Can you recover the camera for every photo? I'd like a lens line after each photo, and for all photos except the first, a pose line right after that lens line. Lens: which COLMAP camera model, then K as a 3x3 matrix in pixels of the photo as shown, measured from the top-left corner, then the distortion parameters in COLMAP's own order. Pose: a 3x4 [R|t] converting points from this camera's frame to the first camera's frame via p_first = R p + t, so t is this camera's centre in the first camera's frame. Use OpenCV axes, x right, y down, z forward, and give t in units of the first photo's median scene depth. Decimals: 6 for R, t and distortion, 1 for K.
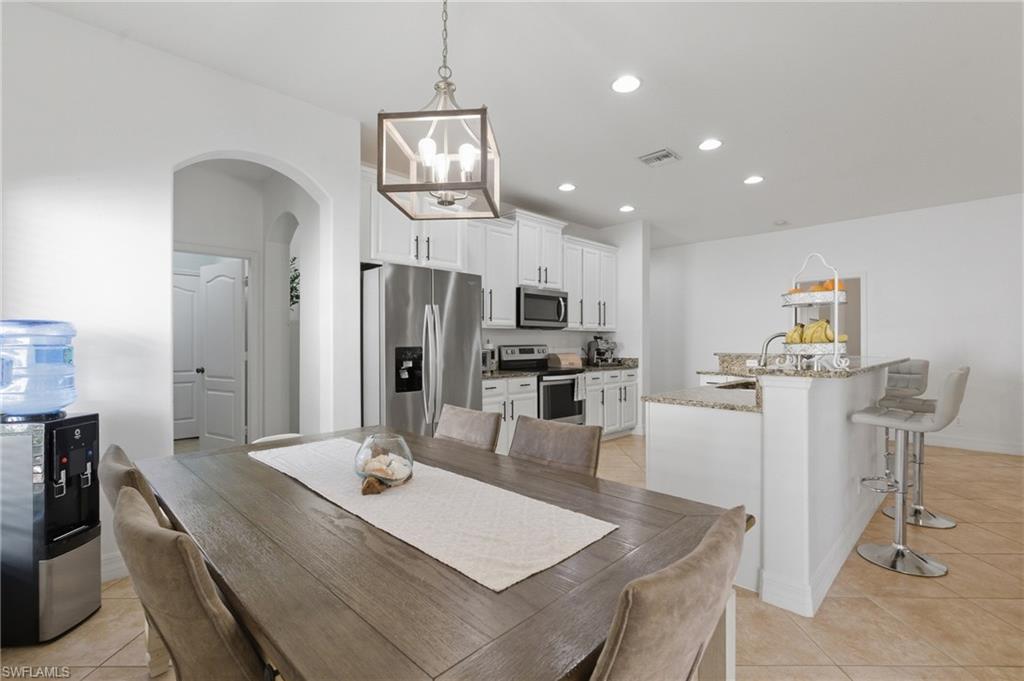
lens RADIAL K [[462.3, 0, 515.1], [0, 462.3, 338.3], [0, 0, 1]] dist [-0.002167, 0.000826]
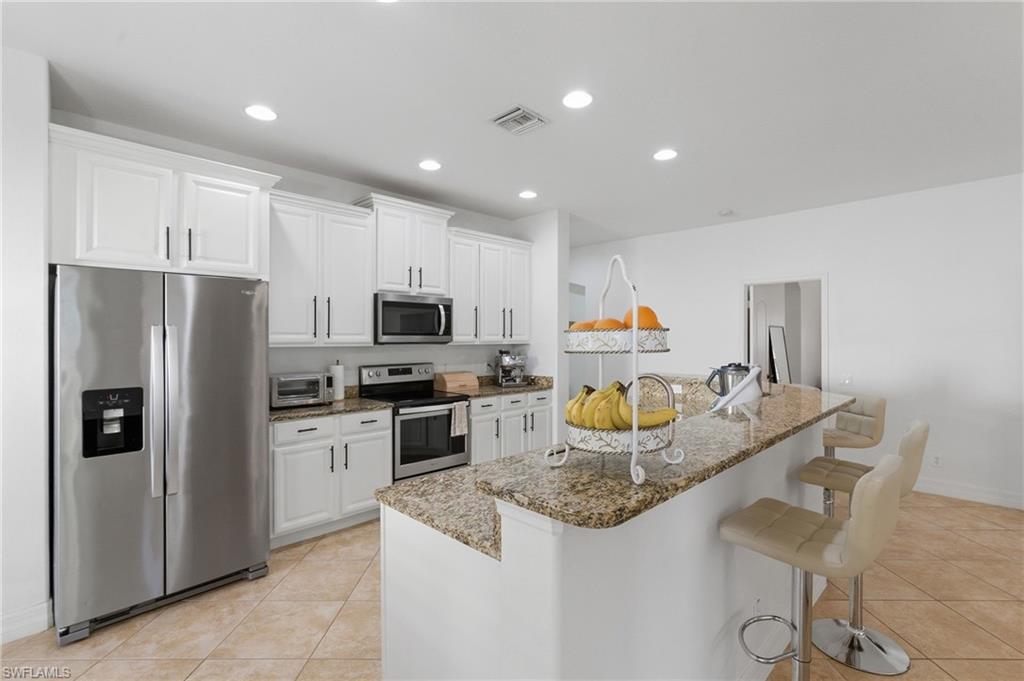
lens RADIAL K [[465.1, 0, 514.5], [0, 465.1, 332.1], [0, 0, 1]] dist [-0.003224, -0.000204]
pose [[1.000000, 0.000524, 0.000205, 0.227726], [-0.000523, 0.999996, -0.002729, -0.039737], [-0.000207, 0.002728, 0.999996, 0.196863]]
